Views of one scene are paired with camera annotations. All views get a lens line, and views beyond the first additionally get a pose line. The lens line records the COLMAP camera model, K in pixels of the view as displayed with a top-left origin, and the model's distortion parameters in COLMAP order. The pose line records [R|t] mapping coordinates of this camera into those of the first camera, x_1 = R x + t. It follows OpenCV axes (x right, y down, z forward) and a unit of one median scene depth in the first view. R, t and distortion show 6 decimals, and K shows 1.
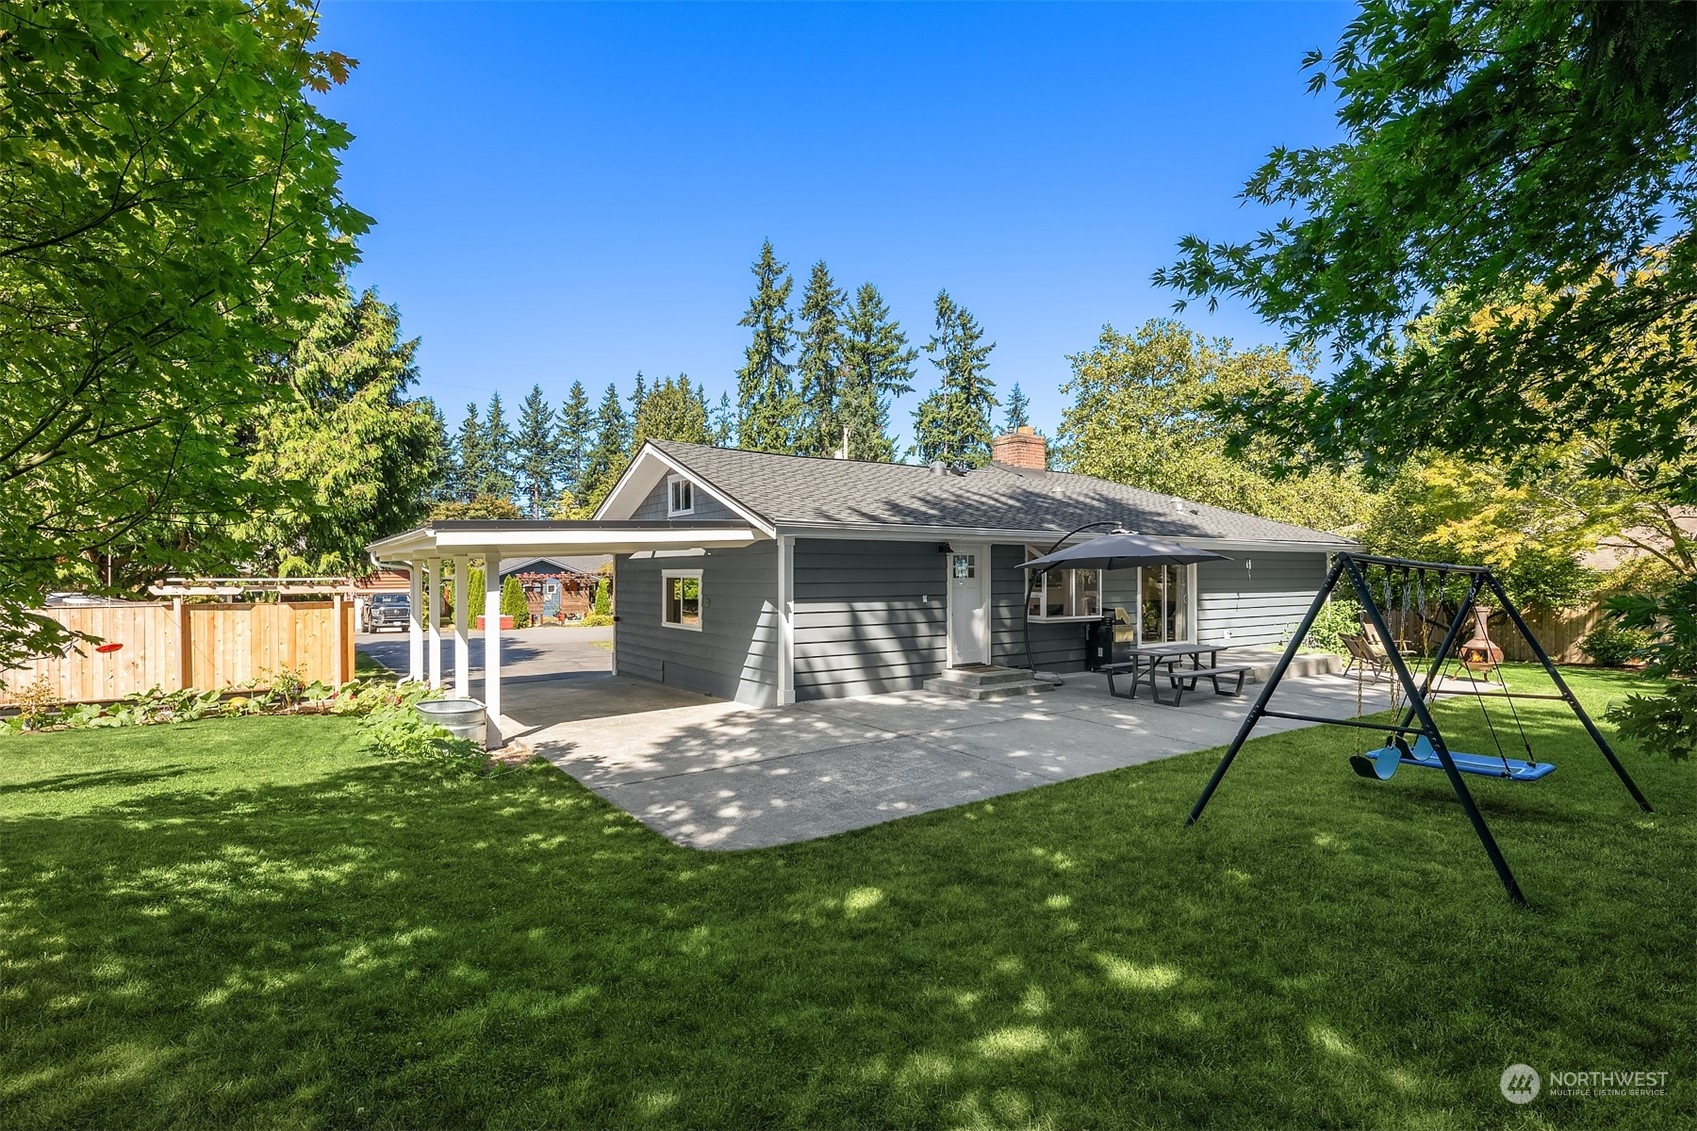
lens RADIAL K [[825.6, 0, 846.6], [0, 825.6, 566.4], [0, 0, 1]] dist [-0.001699, -0.000667]
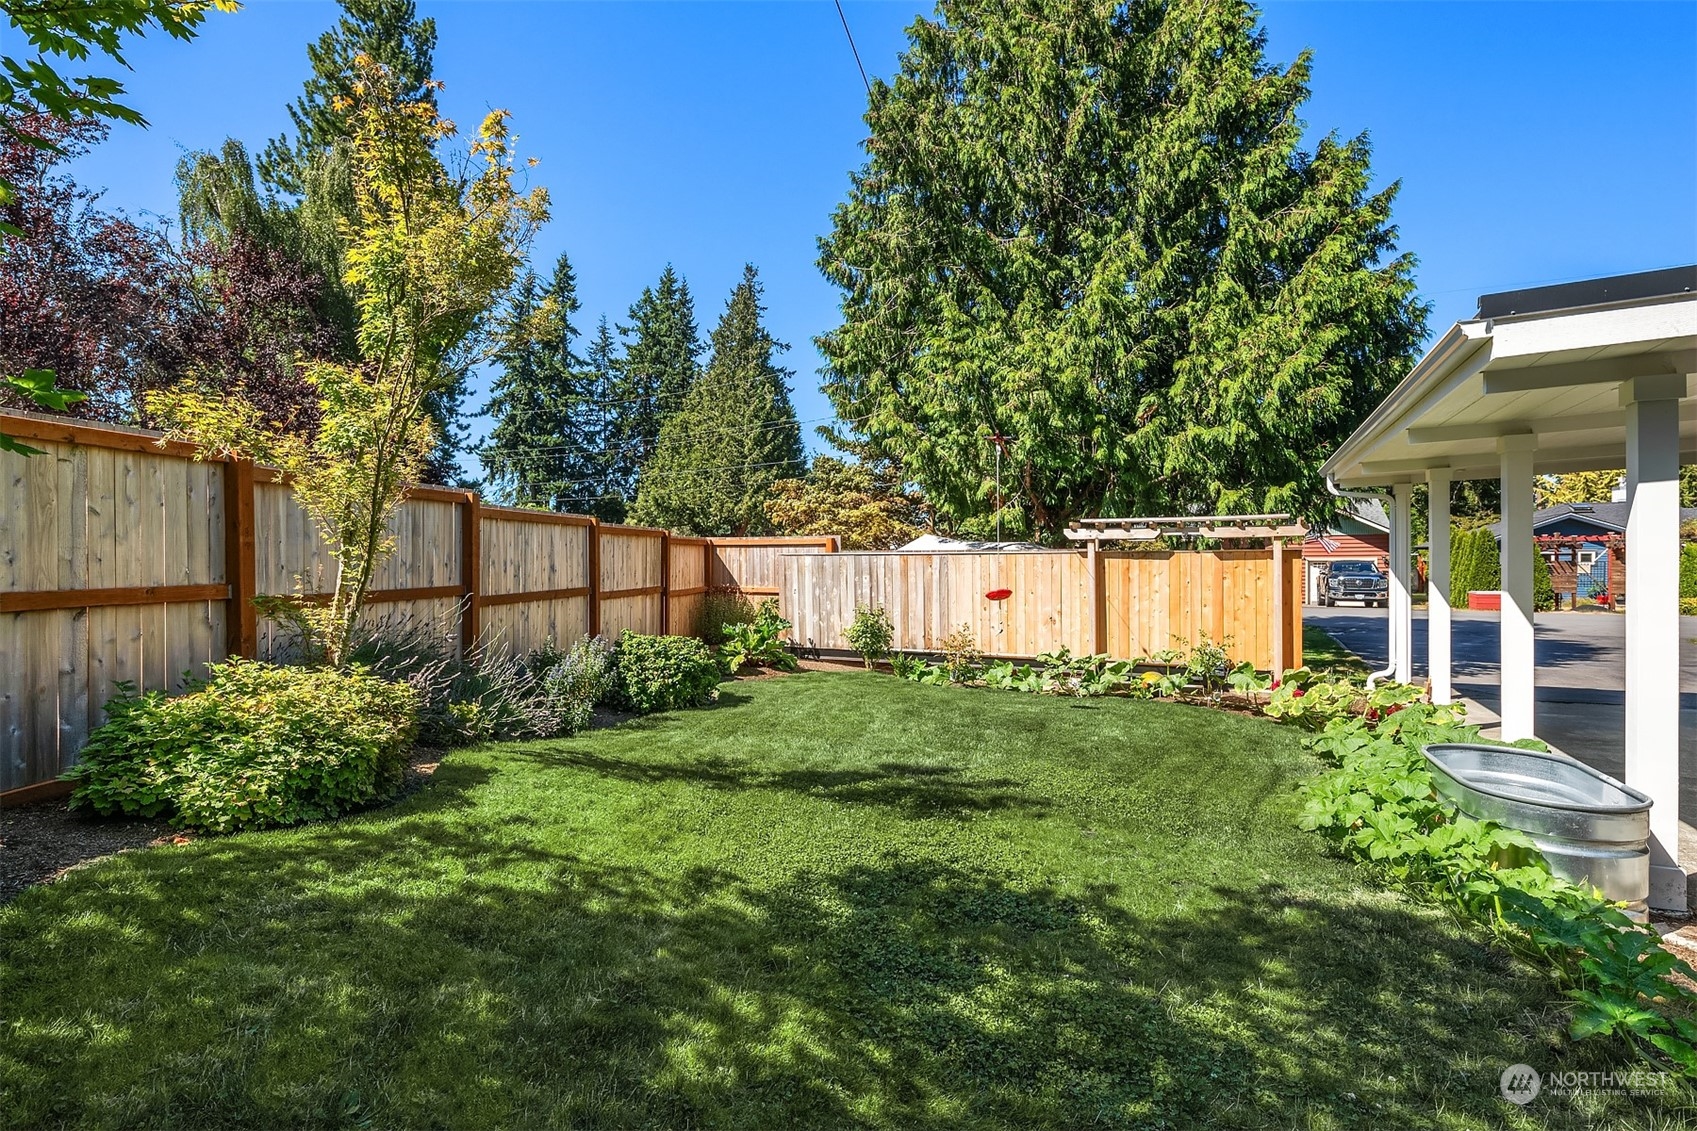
lens RADIAL K [[825.6, 0, 846.6], [0, 825.6, 566.4], [0, 0, 1]] dist [-0.001699, -0.000667]
pose [[0.496134, 0.012569, -0.868155, -0.210619], [0.011928, 0.999702, 0.021289, 0.040223], [0.868164, -0.020918, 0.495837, 0.368383]]
